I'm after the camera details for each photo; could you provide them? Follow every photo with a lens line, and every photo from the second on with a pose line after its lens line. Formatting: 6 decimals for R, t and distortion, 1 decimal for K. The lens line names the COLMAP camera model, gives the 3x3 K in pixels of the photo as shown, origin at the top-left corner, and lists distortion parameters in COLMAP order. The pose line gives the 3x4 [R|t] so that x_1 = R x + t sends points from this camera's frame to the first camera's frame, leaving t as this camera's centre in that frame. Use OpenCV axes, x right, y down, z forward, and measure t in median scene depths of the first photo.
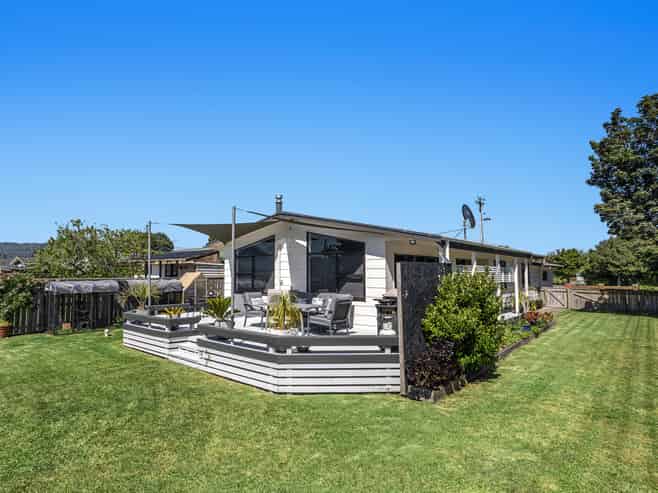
lens RADIAL K [[368.7, 0, 329.2], [0, 368.7, 232.7], [0, 0, 1]] dist [0.002412, -0.000023]
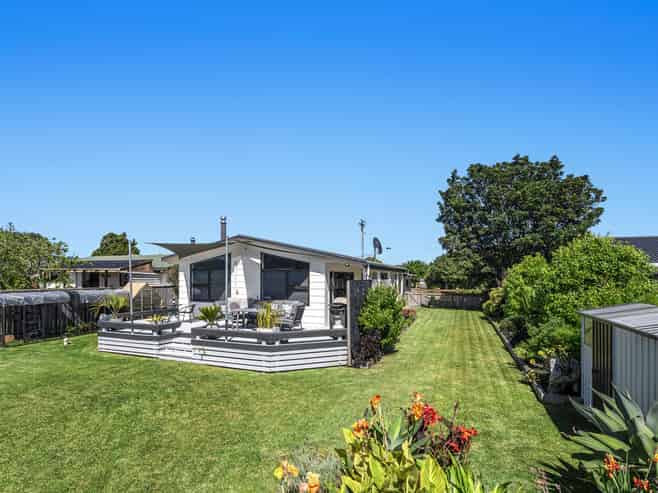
lens RADIAL K [[366.1, 0, 329.0], [0, 366.1, 246.5], [0, 0, 1]] dist [0.000326, 0.001512]
pose [[0.927429, 0.034085, 0.372442, -0.343230], [-0.047918, 0.998460, 0.027946, -0.074498], [-0.370916, -0.043765, 0.927635, -0.275079]]
